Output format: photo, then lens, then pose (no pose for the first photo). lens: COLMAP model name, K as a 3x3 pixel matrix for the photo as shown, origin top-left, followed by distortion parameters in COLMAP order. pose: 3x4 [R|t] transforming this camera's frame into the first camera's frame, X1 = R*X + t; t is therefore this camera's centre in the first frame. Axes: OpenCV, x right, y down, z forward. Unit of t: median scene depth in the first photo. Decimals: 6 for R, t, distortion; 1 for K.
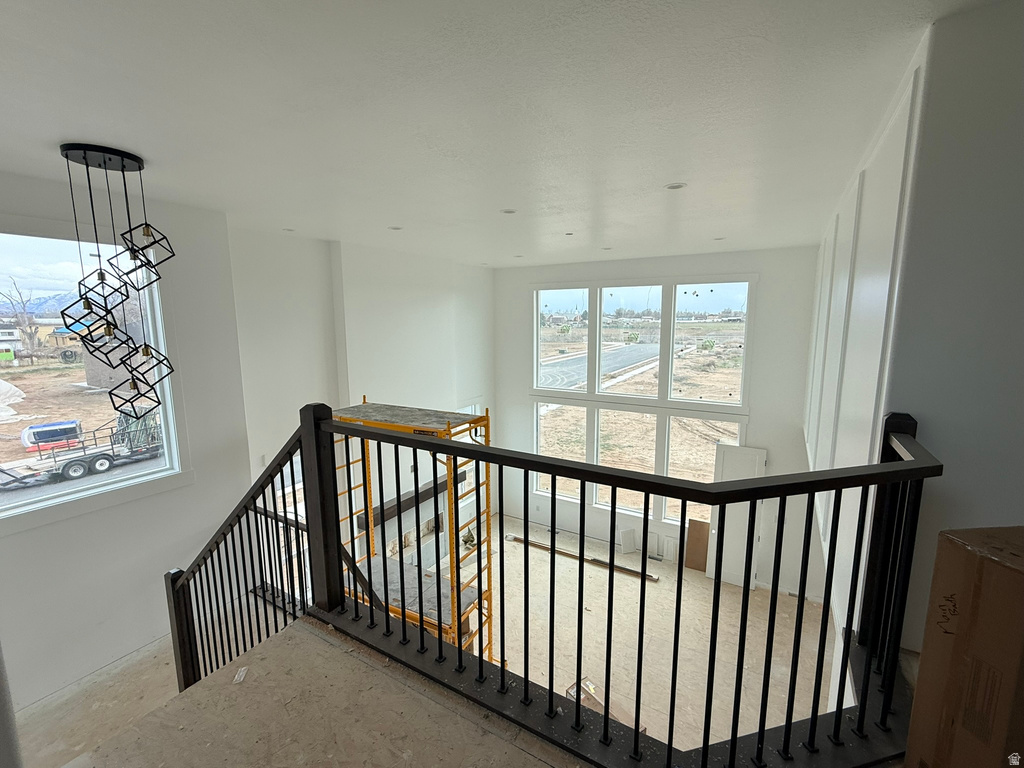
lens RADIAL K [[451.0, 0, 512.0], [0, 451.0, 384.0], [0, 0, 1]] dist [0.000241, 0.000119]
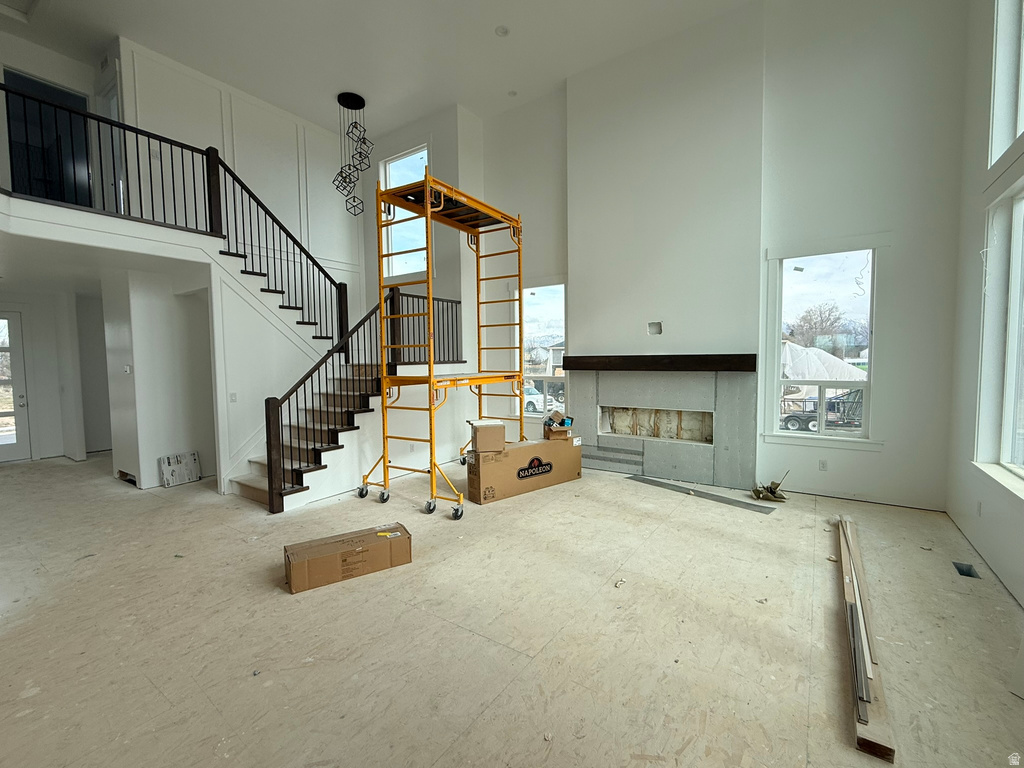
lens RADIAL K [[448.1, 0, 512.0], [0, 448.1, 384.0], [0, 0, 1]] dist [0.000613, 0.000223]
pose [[-0.062307, 0.060385, -0.996229, 0.466815], [-0.140132, 0.987751, 0.068636, 0.231932], [0.988170, 0.143880, -0.053082, 0.689113]]
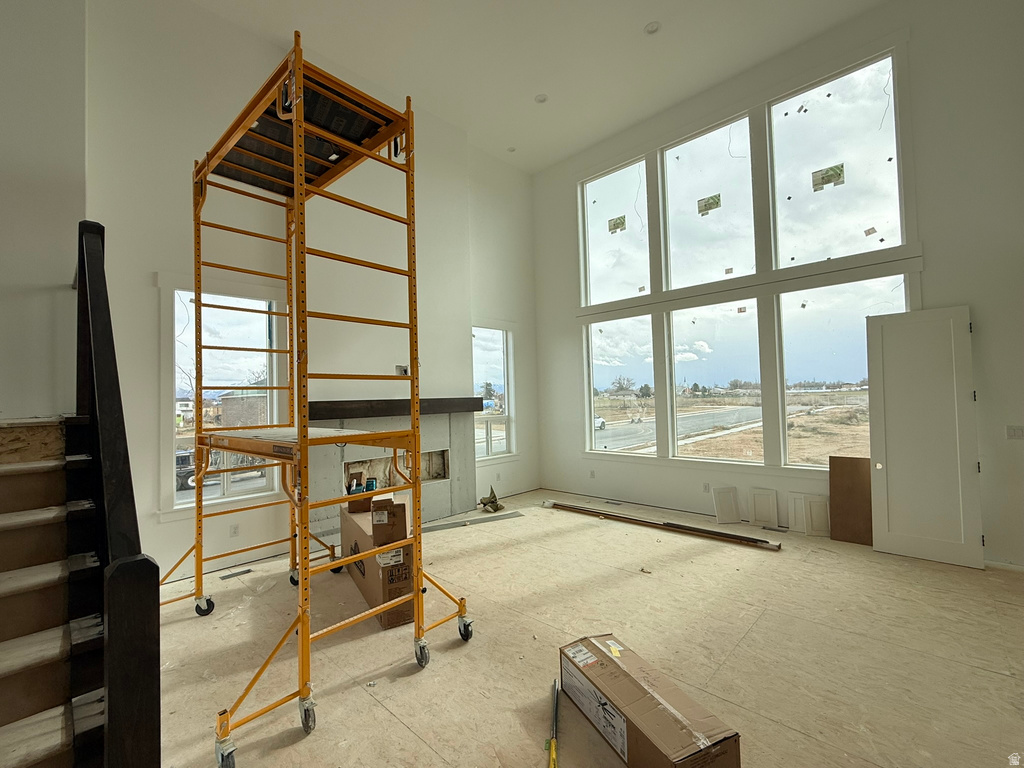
lens RADIAL K [[448.1, 0, 512.0], [0, 448.1, 384.0], [0, 0, 1]] dist [0.000613, 0.000223]
pose [[0.973251, -0.030861, -0.227663, 0.111096], [-0.010671, 0.983795, -0.178977, 0.294027], [0.229498, 0.176619, 0.957150, 0.295749]]
